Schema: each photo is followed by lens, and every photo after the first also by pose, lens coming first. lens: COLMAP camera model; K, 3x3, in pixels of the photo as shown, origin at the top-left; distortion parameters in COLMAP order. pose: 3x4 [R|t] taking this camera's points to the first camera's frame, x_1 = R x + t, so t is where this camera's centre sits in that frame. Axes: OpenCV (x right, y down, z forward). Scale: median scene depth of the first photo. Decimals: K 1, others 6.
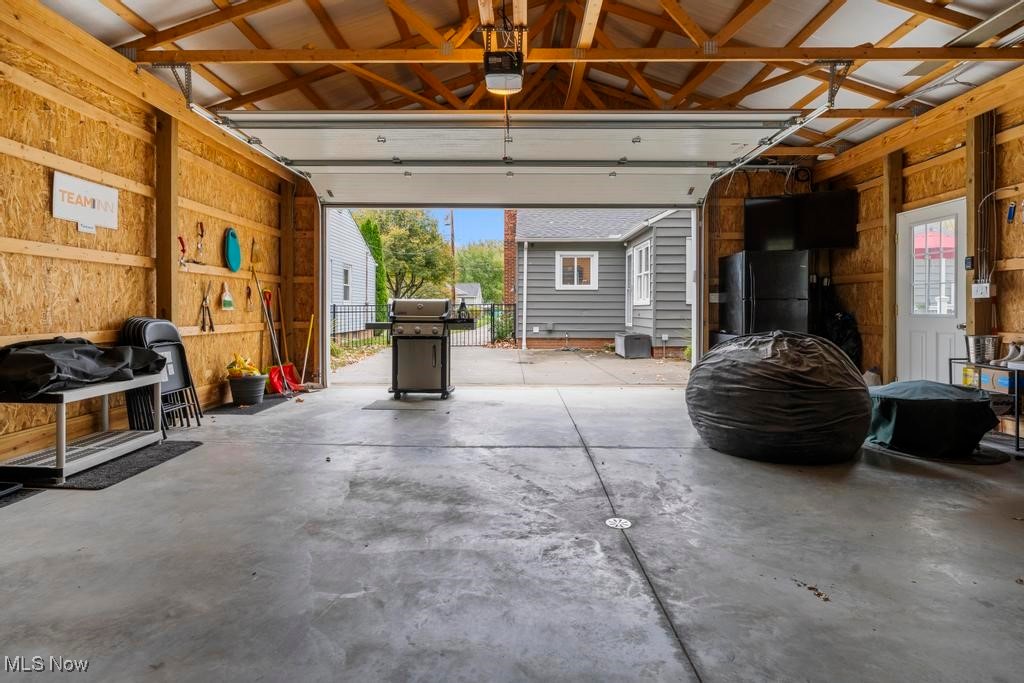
lens RADIAL K [[520.1, 0, 512.2], [0, 520.1, 323.1], [0, 0, 1]] dist [0.003091, -0.005547]
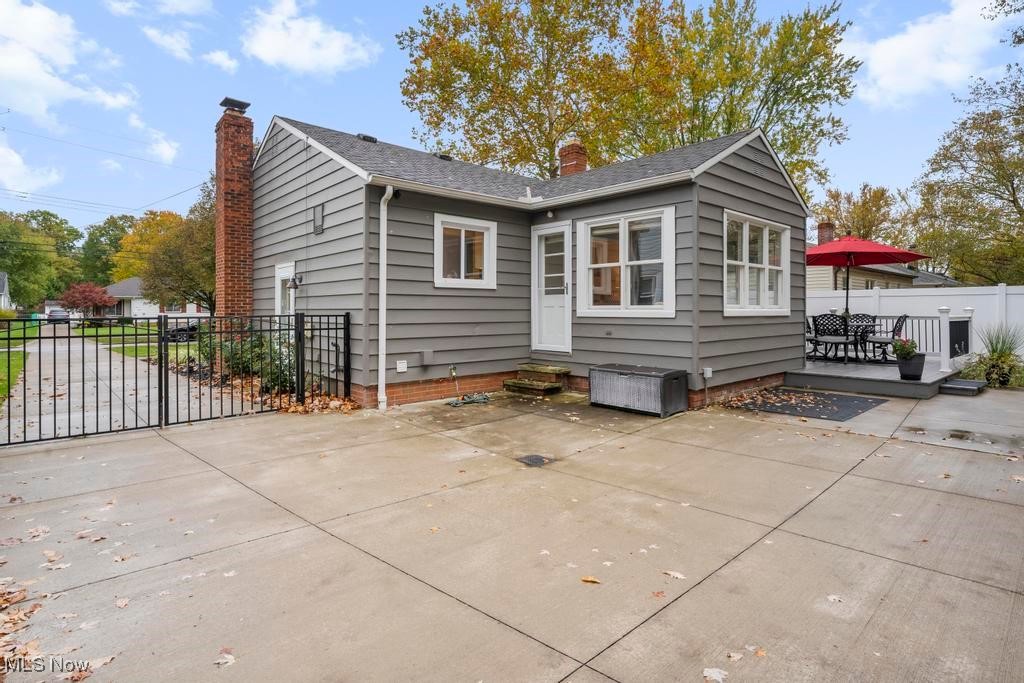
lens RADIAL K [[520.1, 0, 512.2], [0, 520.1, 323.1], [0, 0, 1]] dist [0.003091, -0.005547]
pose [[0.737941, -0.021186, 0.674533, -0.213594], [0.021468, 0.999738, 0.007913, -0.030349], [-0.674524, 0.008641, 0.738203, 0.560442]]
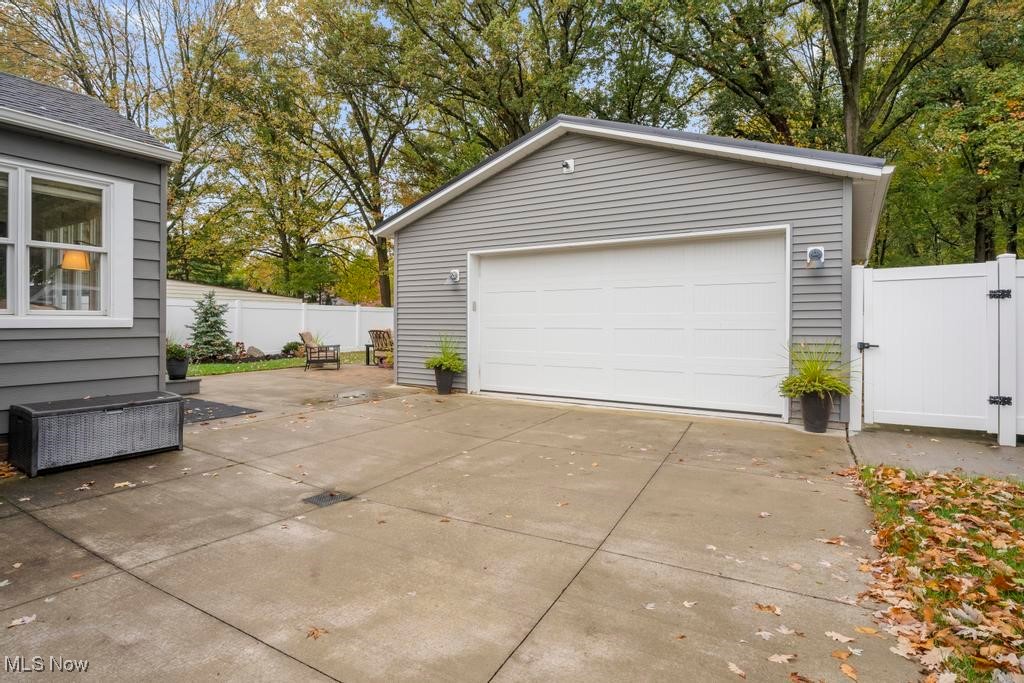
lens RADIAL K [[520.1, 0, 512.2], [0, 520.1, 323.1], [0, 0, 1]] dist [0.003091, -0.005547]
pose [[-0.839453, -0.010553, 0.543330, -0.211096], [0.004065, 0.999662, 0.025696, -0.039849], [-0.543417, 0.023779, -0.839126, 0.990451]]
